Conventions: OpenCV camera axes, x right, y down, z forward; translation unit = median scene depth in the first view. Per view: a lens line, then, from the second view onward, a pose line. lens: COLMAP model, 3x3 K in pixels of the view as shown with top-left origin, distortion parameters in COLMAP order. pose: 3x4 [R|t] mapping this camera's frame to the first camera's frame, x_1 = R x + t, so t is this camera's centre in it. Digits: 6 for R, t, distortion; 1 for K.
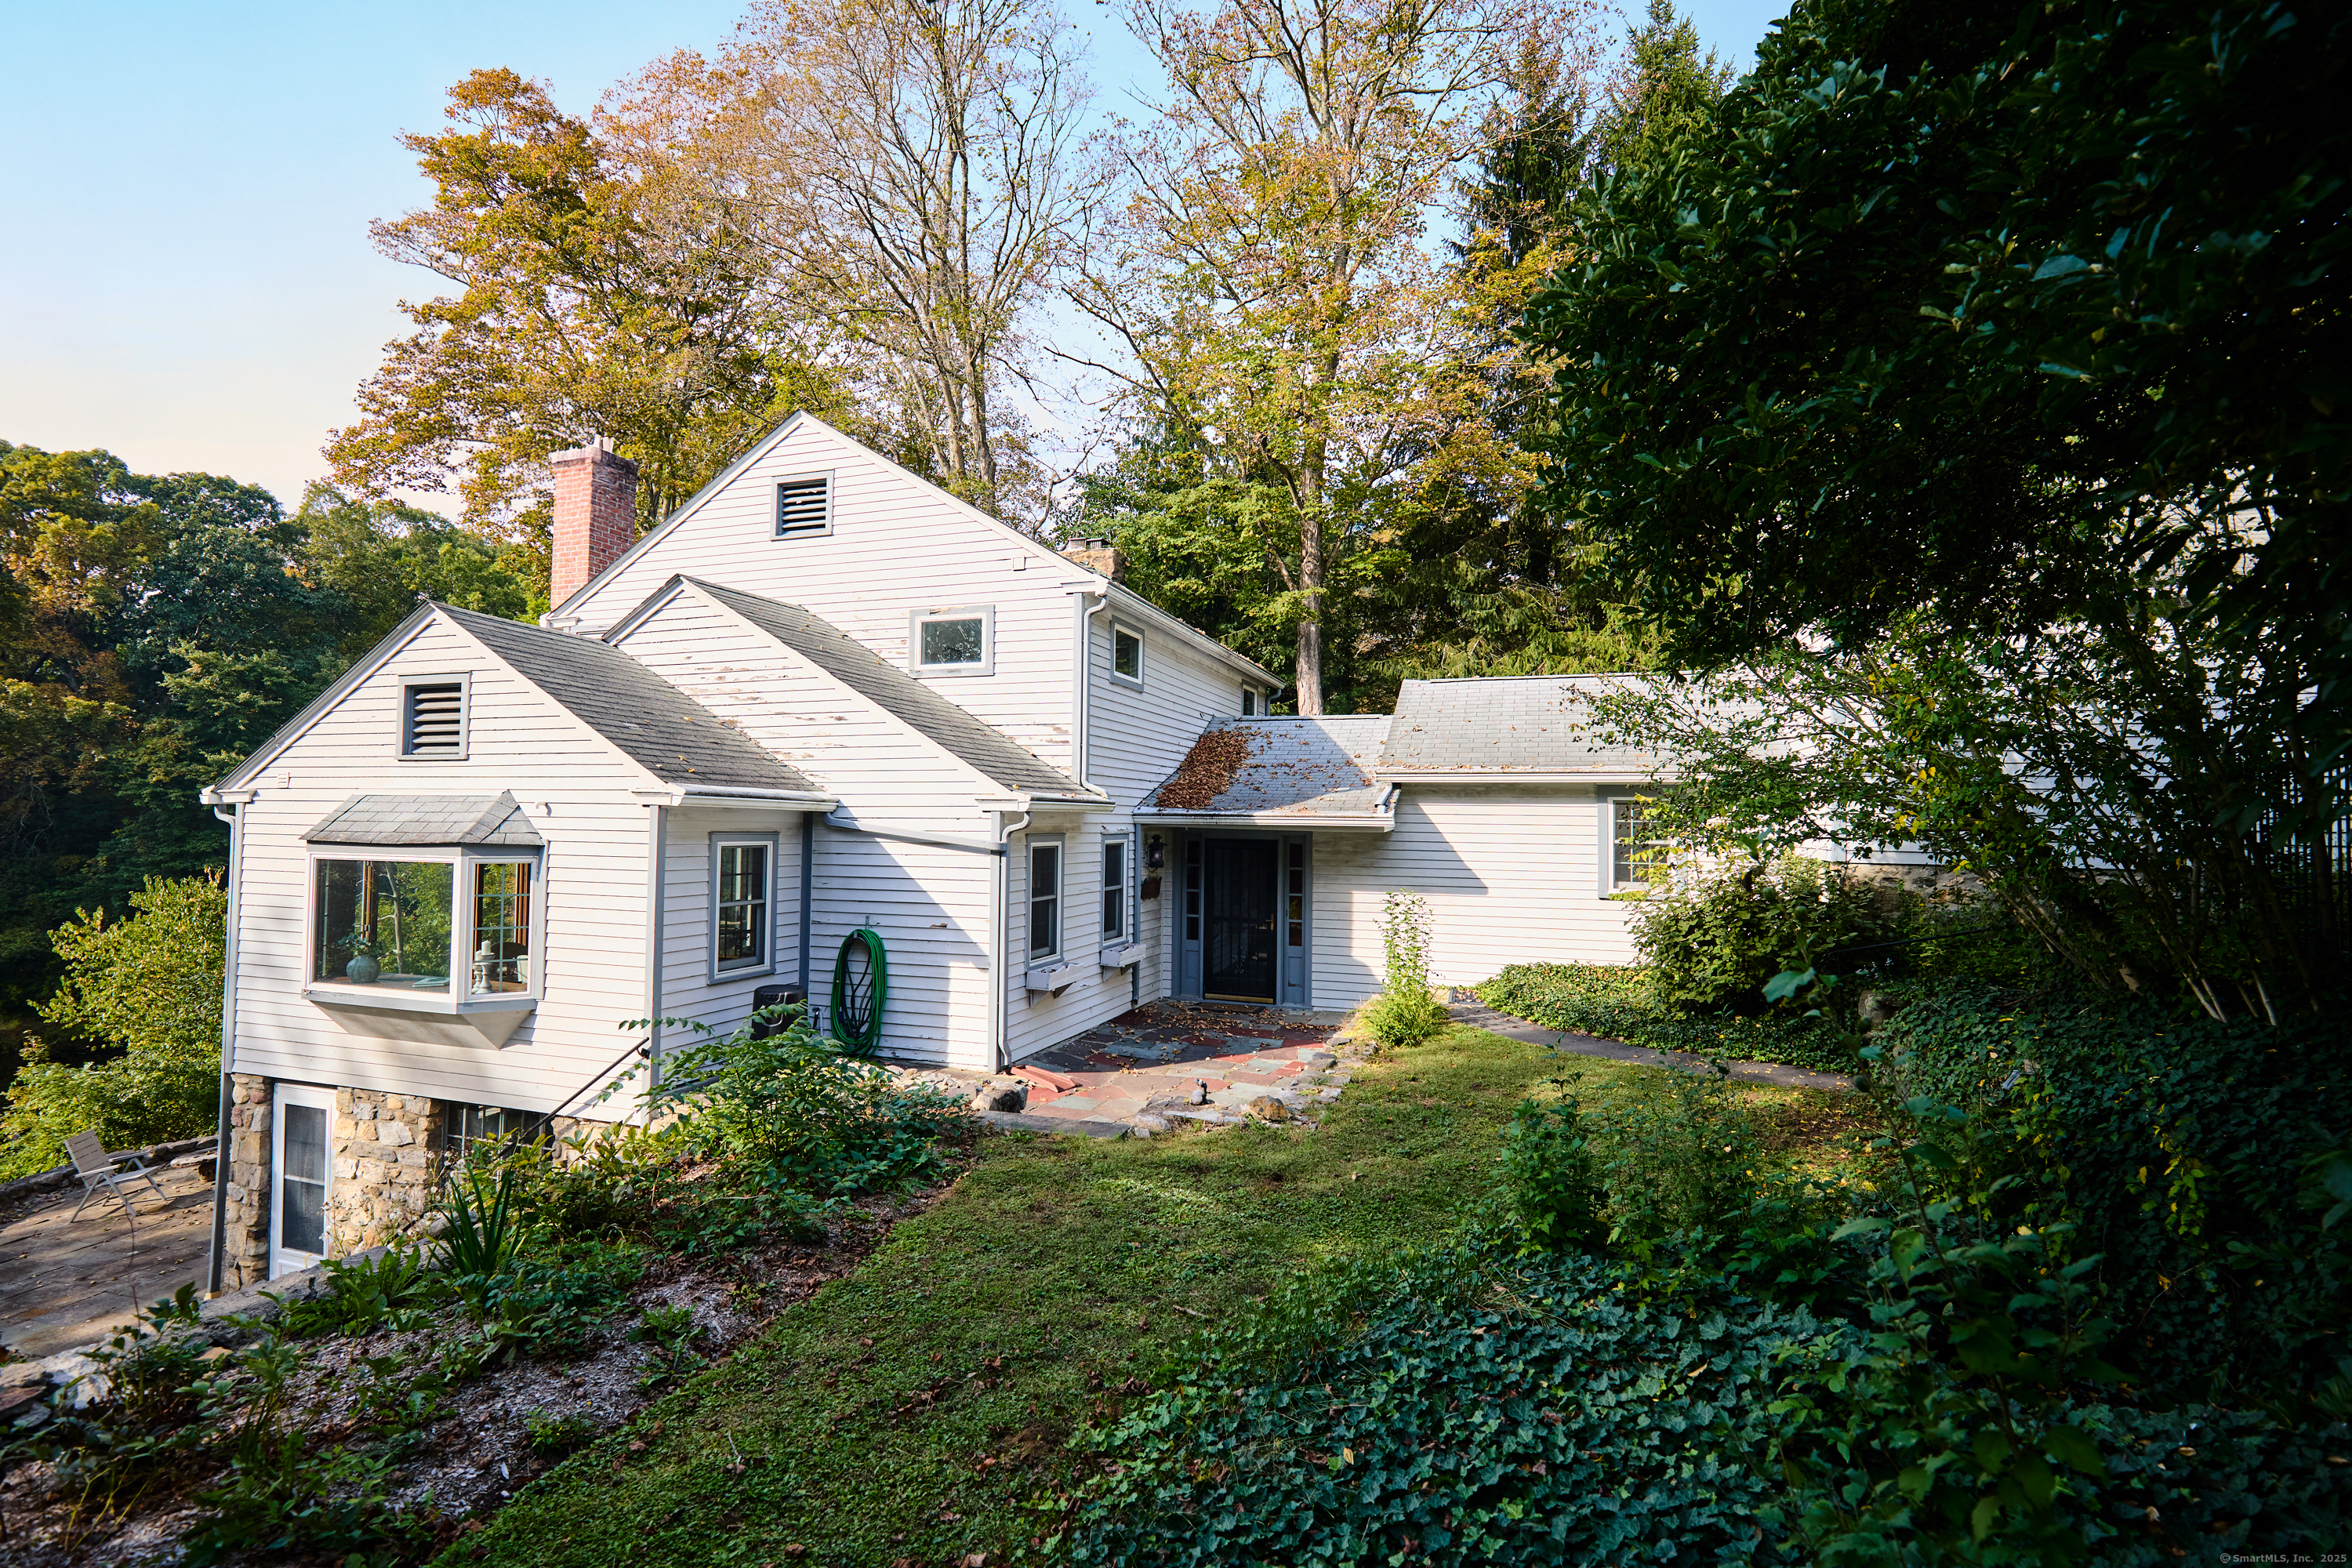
lens RADIAL K [[1073.2, 0, 1171.5], [0, 1073.2, 794.2], [0, 0, 1]] dist [0.003536, -0.000422]
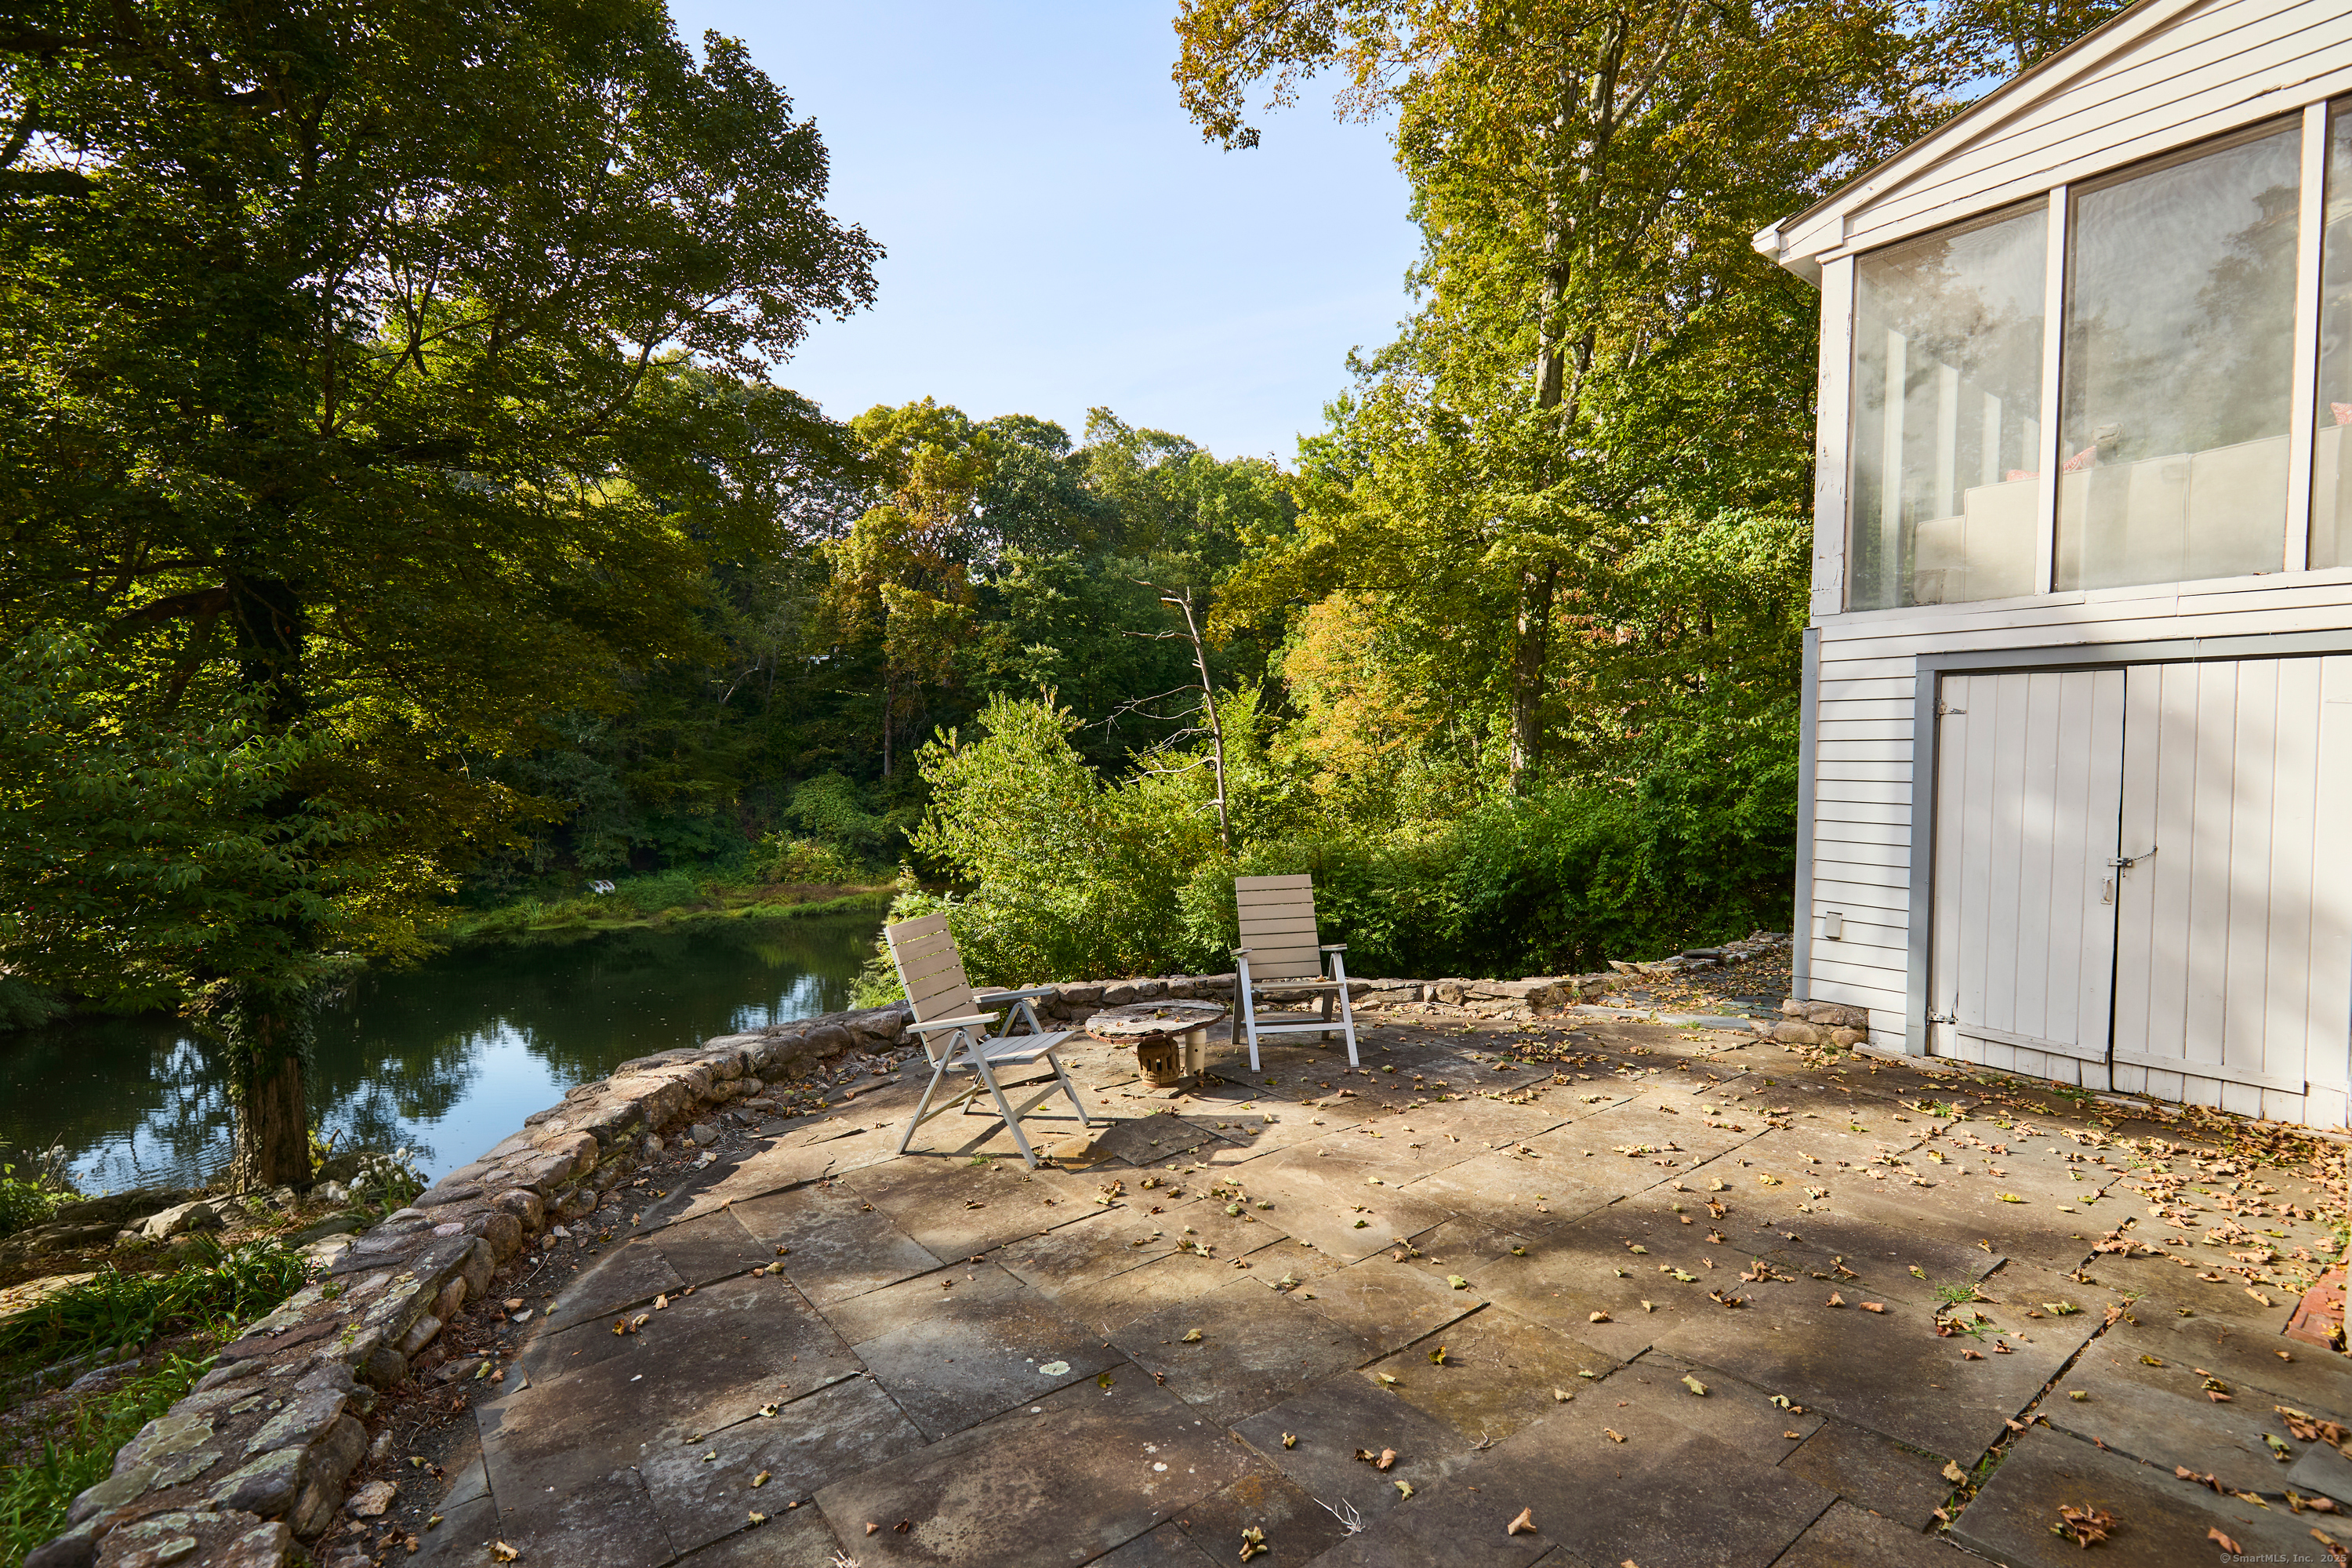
lens RADIAL K [[1084.0, 0, 1183.8], [0, 1084.0, 788.3], [0, 0, 1]] dist [0.005158, -0.000029]
pose [[0.838308, 0.015292, -0.544983, -0.360922], [0.008324, 0.999131, 0.040840, 0.126192], [0.545134, -0.038774, 0.837452, 0.363806]]
